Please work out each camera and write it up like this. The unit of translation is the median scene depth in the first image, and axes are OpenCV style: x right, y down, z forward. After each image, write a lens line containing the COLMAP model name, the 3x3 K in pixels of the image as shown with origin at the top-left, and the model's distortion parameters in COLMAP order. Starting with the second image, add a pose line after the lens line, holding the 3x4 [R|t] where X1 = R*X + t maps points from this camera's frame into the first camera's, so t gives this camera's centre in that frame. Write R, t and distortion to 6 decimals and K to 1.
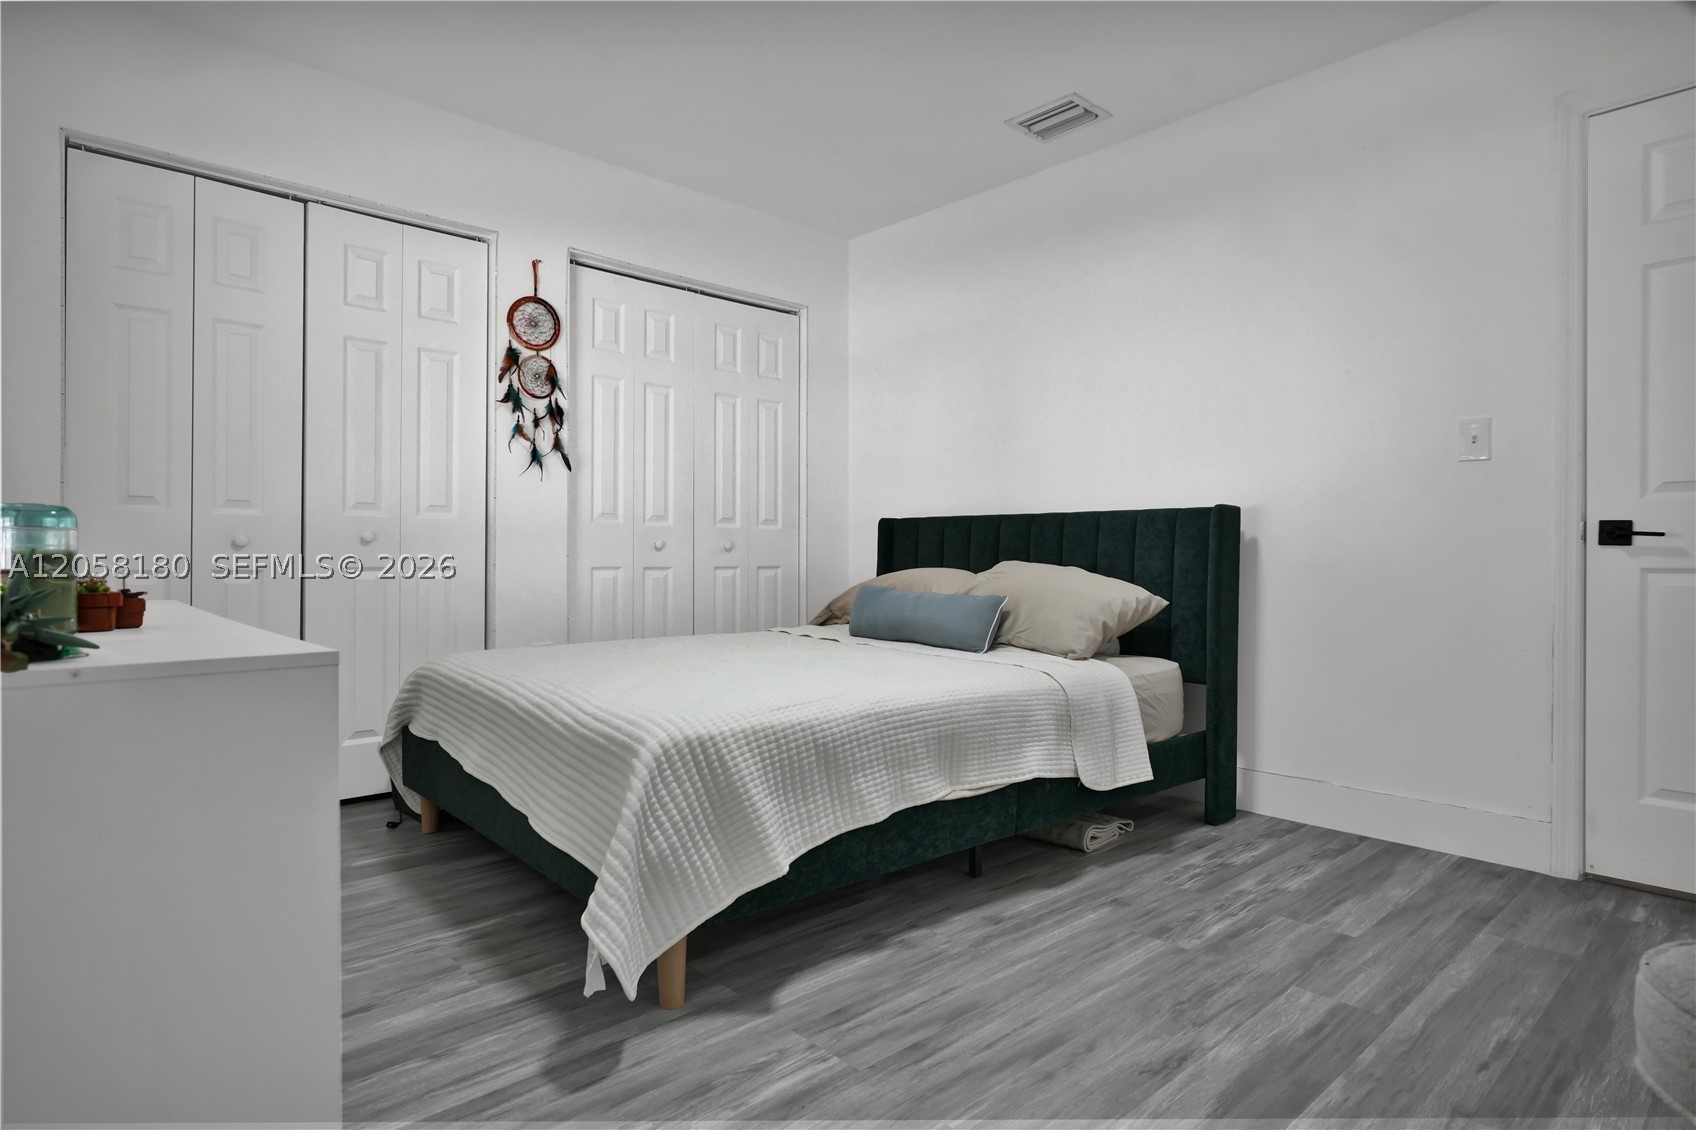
lens RADIAL K [[916.7, 0, 848.0], [0, 916.7, 565.0], [0, 0, 1]] dist [-0.000867, 0.000788]
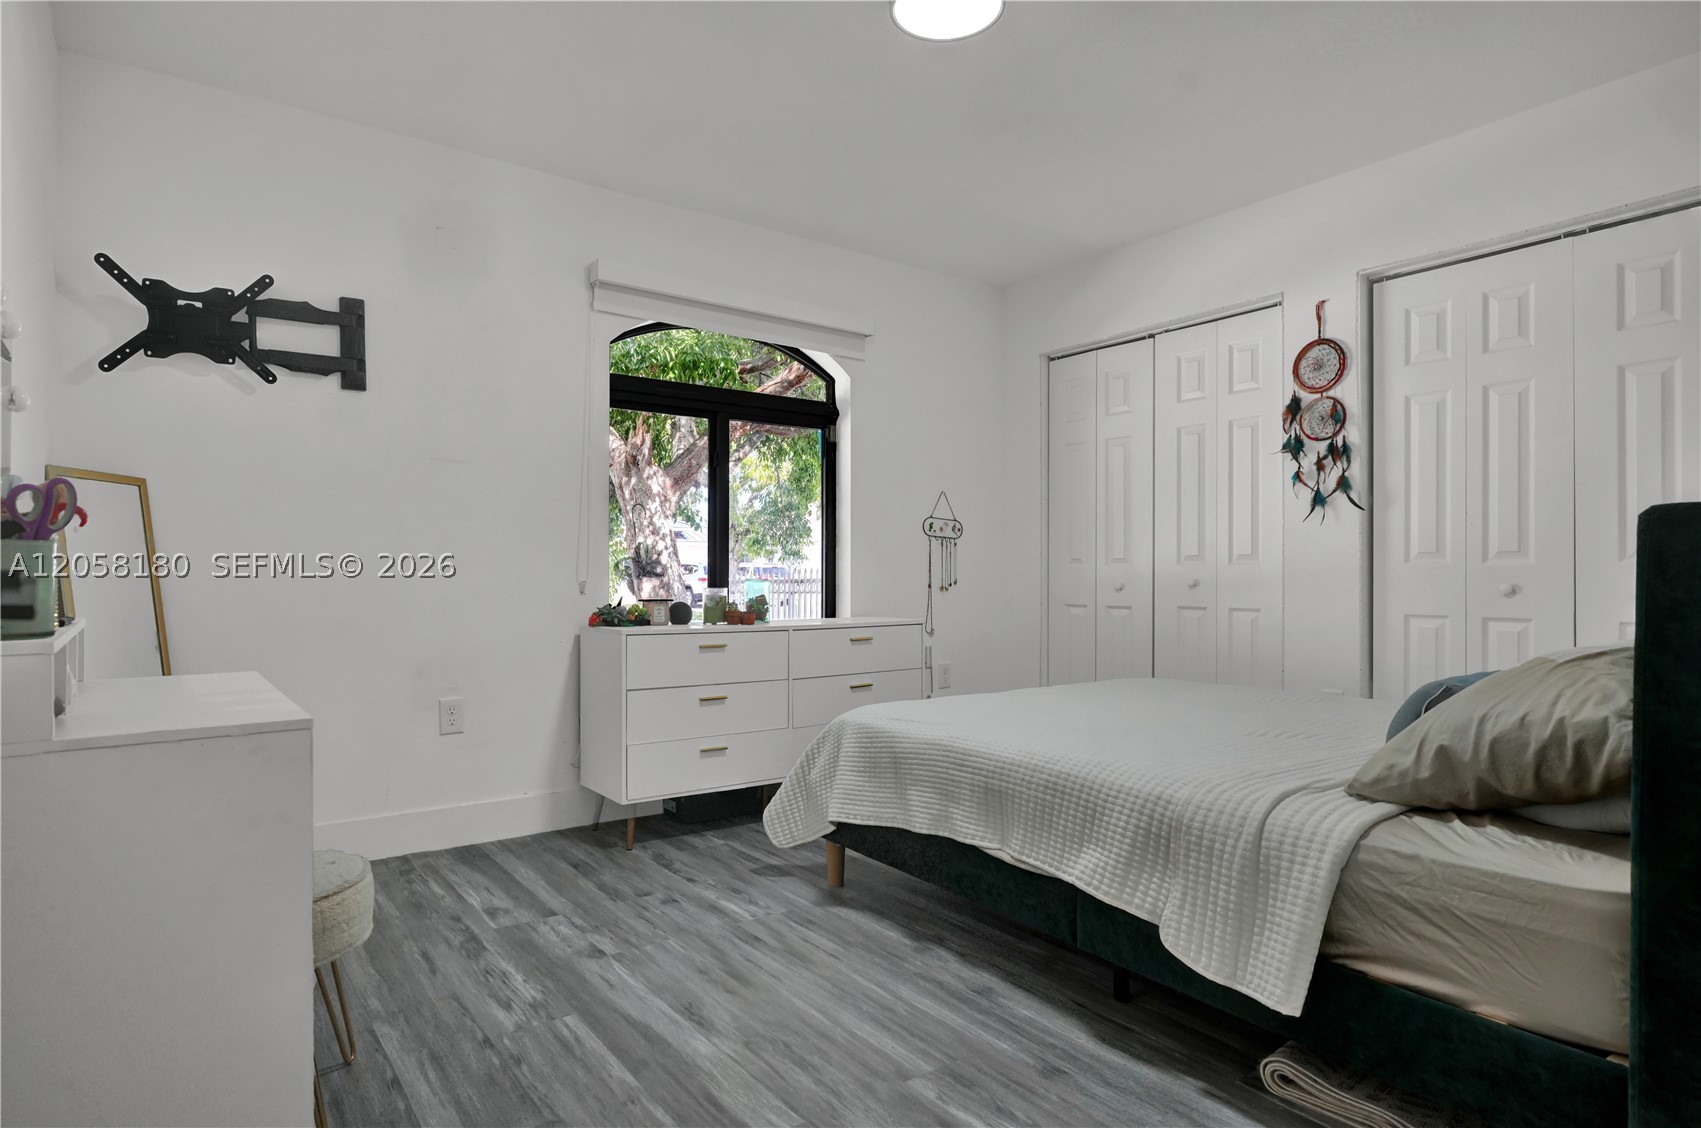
lens RADIAL K [[963.4, 0, 851.7], [0, 963.4, 576.6], [0, 0, 1]] dist [-0.001870, 0.000794]
pose [[-0.119802, -0.004366, -0.992788, 1.073528], [-0.012920, 0.999913, -0.002839, -0.037150], [0.992714, 0.012487, -0.119848, 0.893763]]
